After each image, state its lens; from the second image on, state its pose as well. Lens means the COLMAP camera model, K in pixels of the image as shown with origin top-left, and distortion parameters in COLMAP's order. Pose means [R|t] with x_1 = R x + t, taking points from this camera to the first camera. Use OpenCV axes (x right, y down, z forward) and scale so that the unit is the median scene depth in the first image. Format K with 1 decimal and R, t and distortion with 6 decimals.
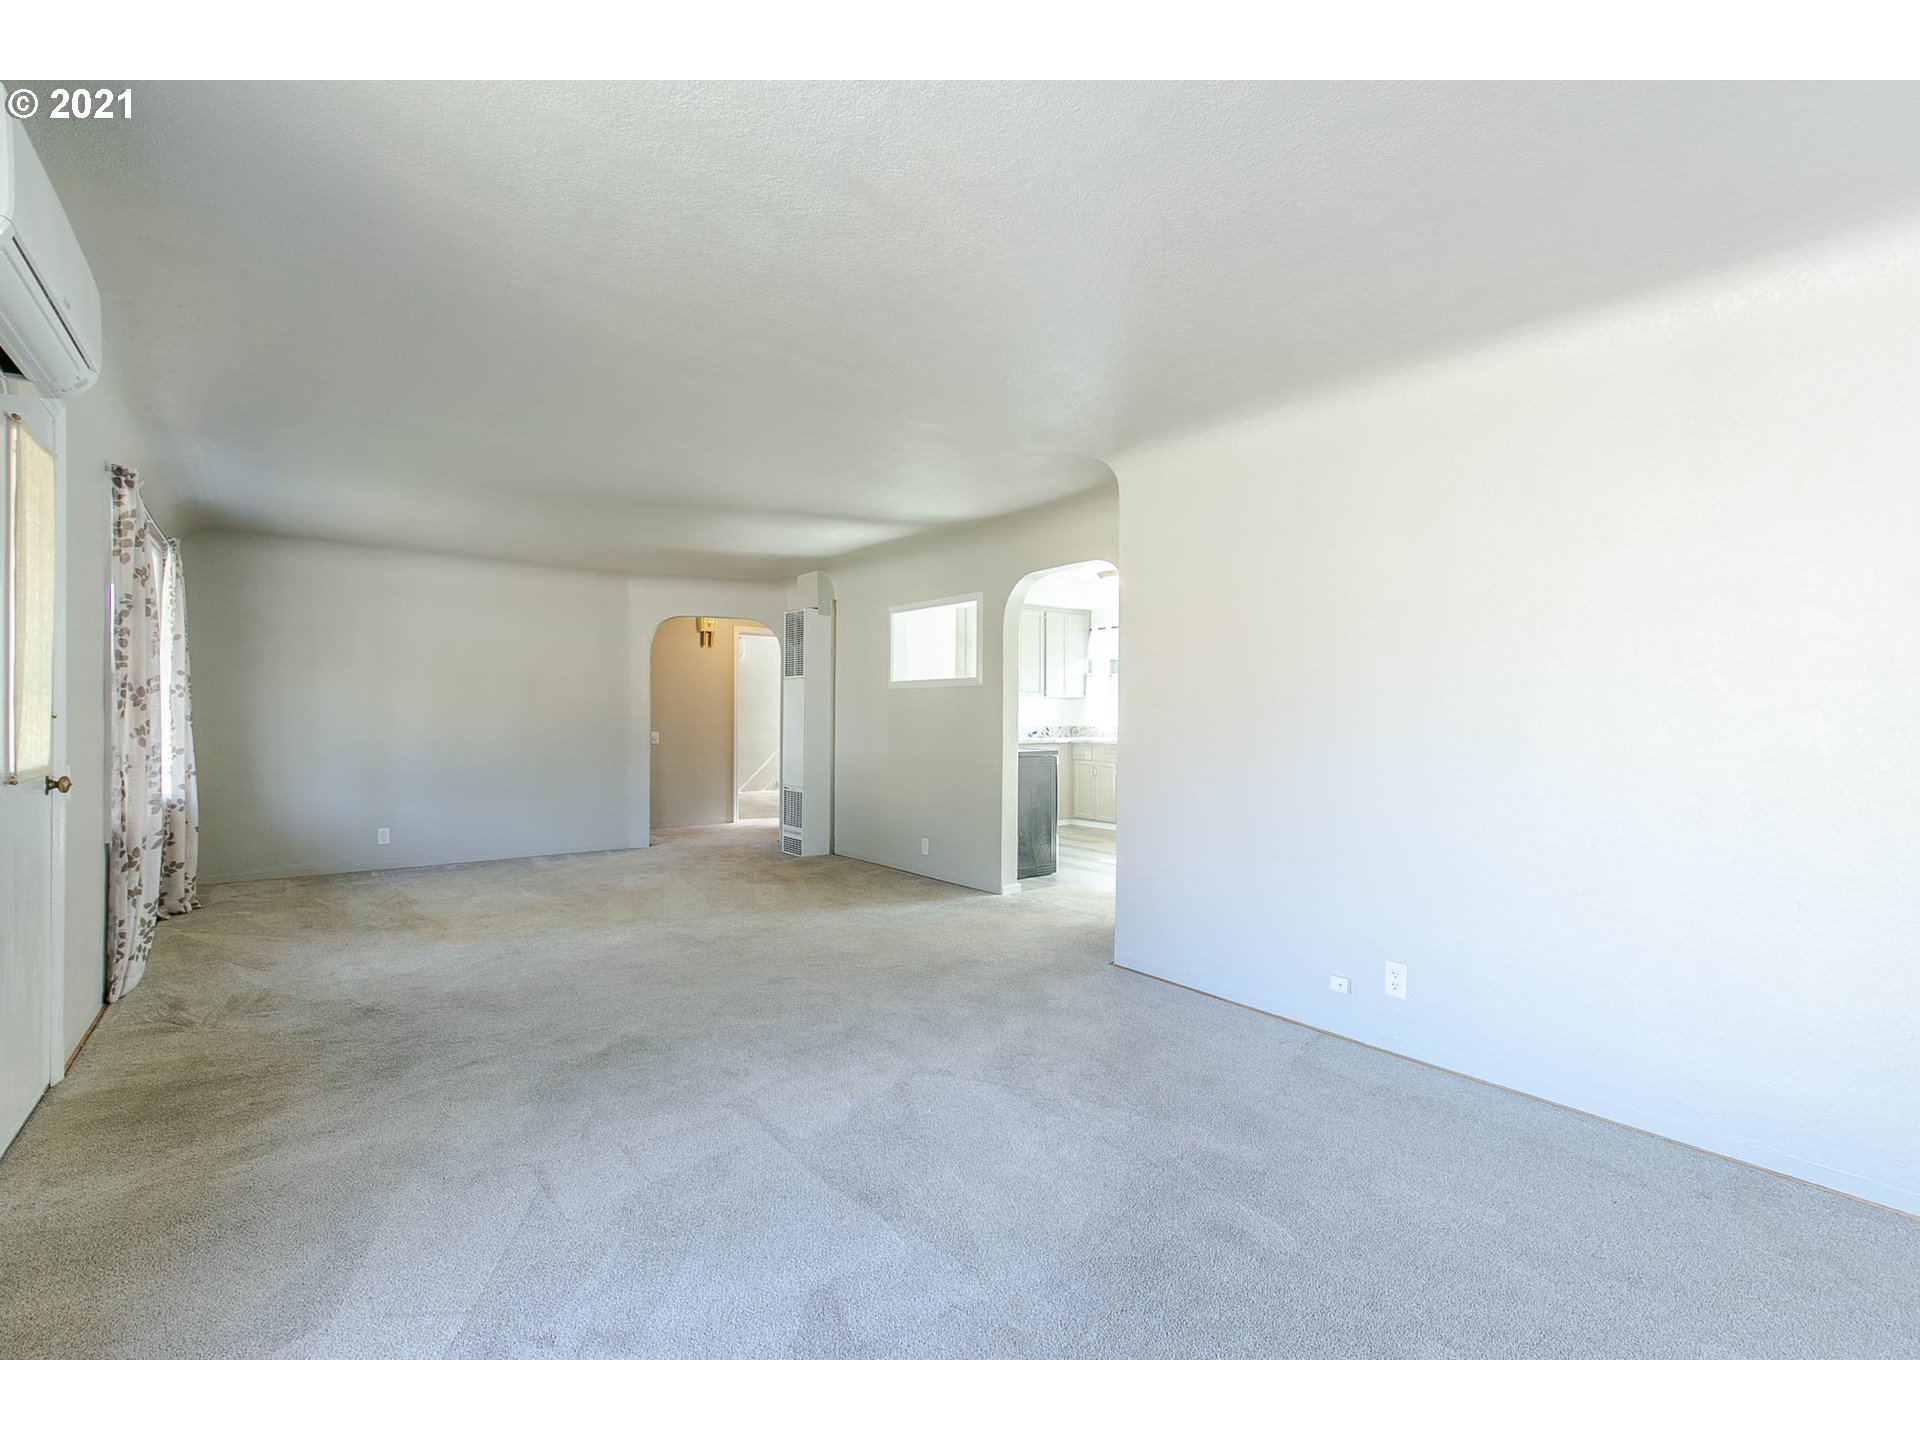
lens RADIAL K [[862.8, 0, 960.0], [0, 862.8, 720.0], [0, 0, 1]] dist [0.002124, -0.000137]
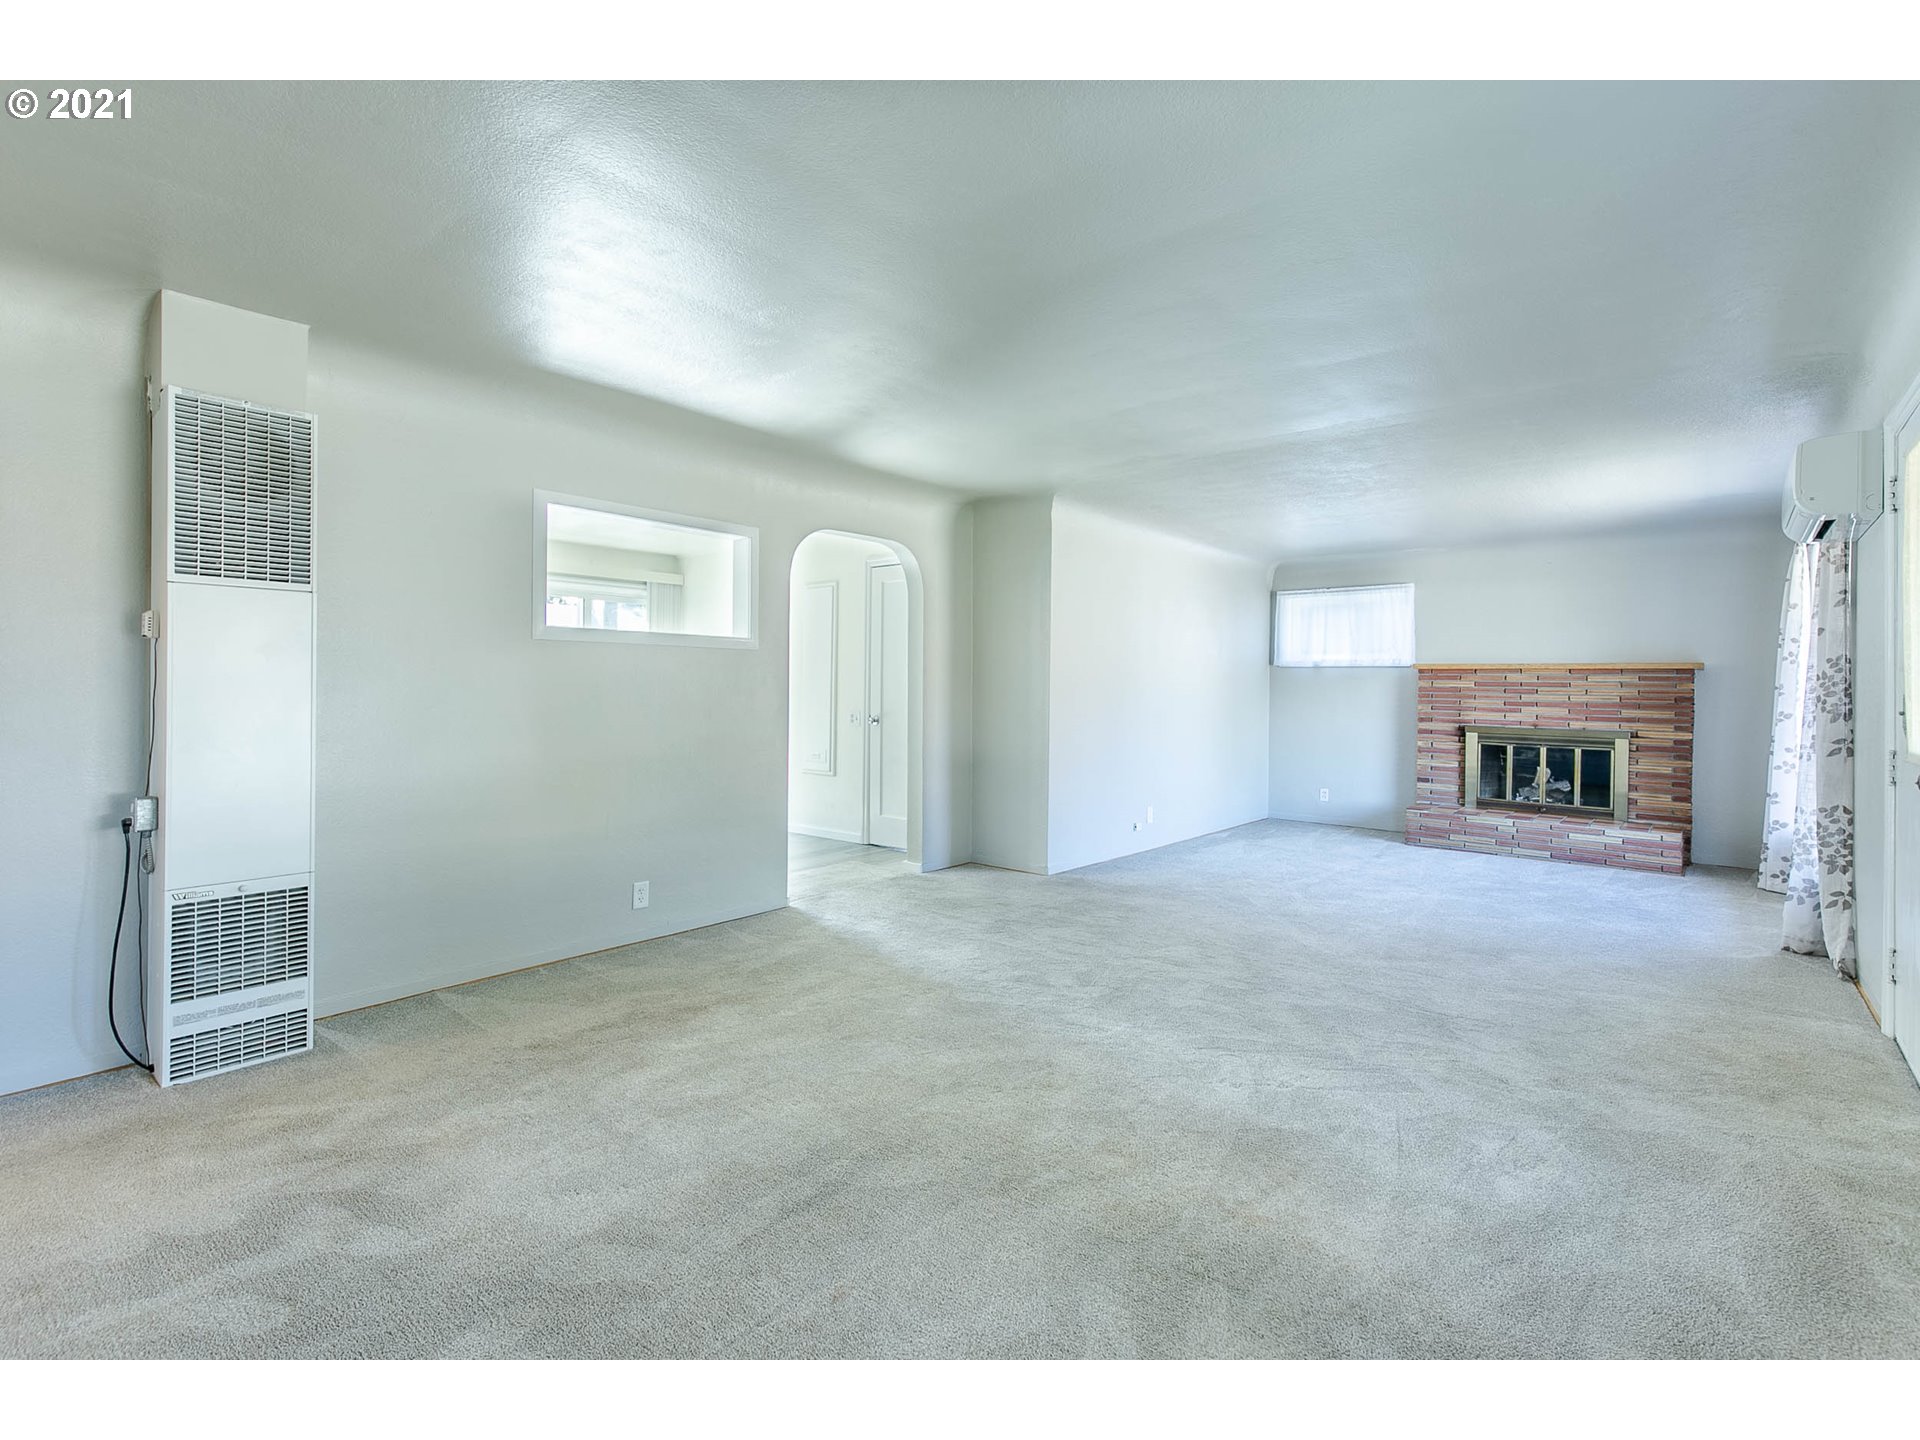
lens RADIAL K [[883.2, 0, 967.4], [0, 883.2, 692.1], [0, 0, 1]] dist [0.004724, 0.000021]
pose [[-0.209097, -0.010031, 0.977843, -0.825216], [-0.003733, 0.999948, 0.009460, -0.011124], [-0.977888, -0.001672, -0.209124, 1.027350]]
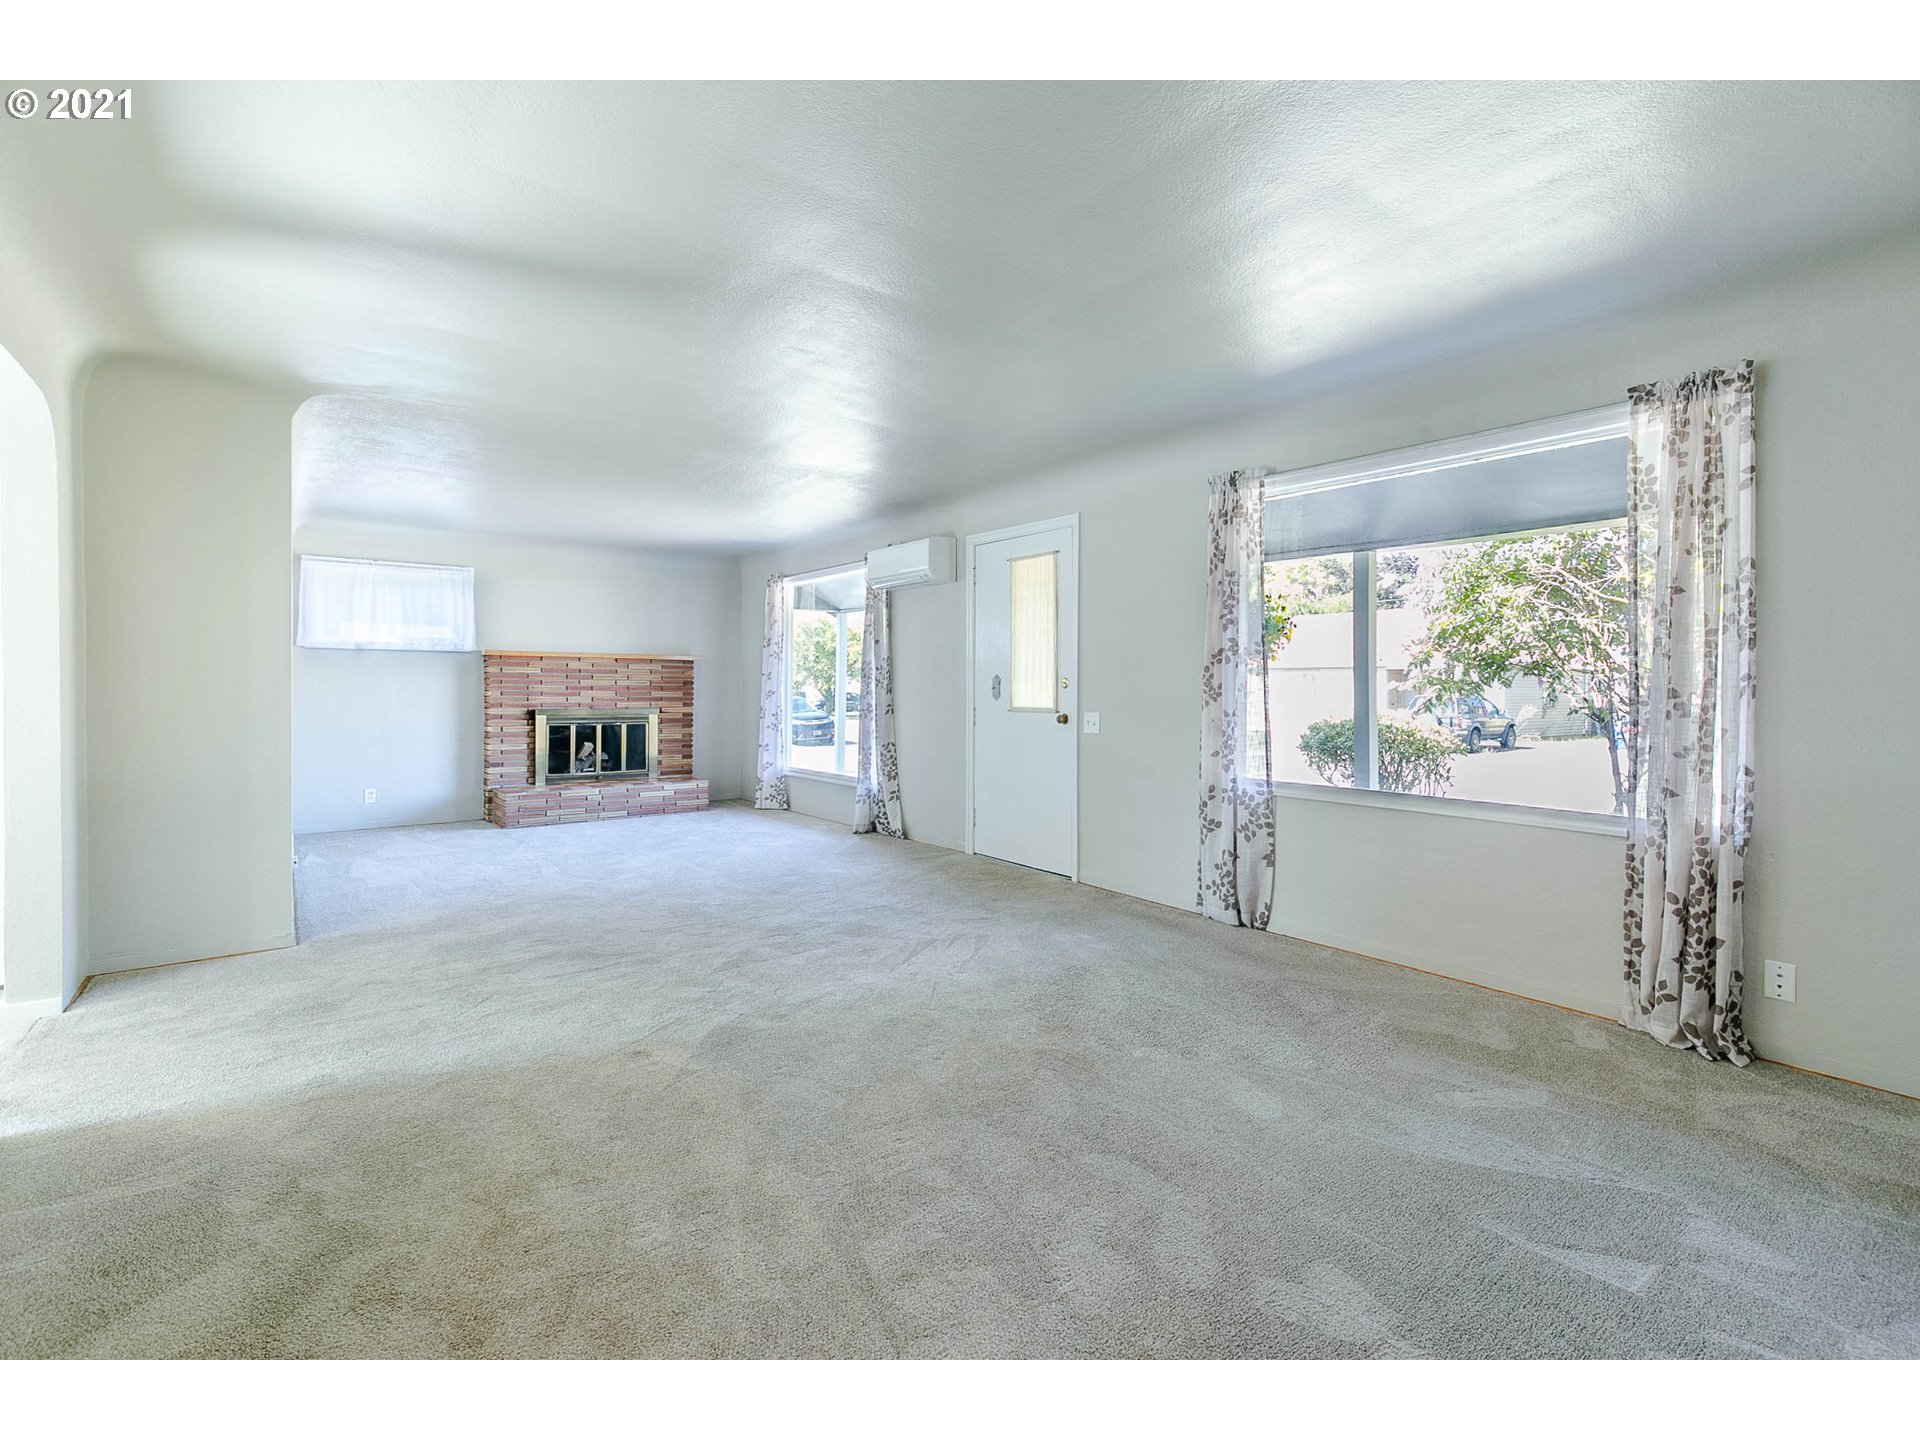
lens RADIAL K [[883.2, 0, 967.4], [0, 883.2, 692.1], [0, 0, 1]] dist [0.004724, 0.000021]
pose [[-0.999976, -0.006808, -0.001111, -0.397198], [-0.006827, 0.999812, 0.018172, -0.009415], [0.000987, 0.018179, -0.999834, 1.418520]]
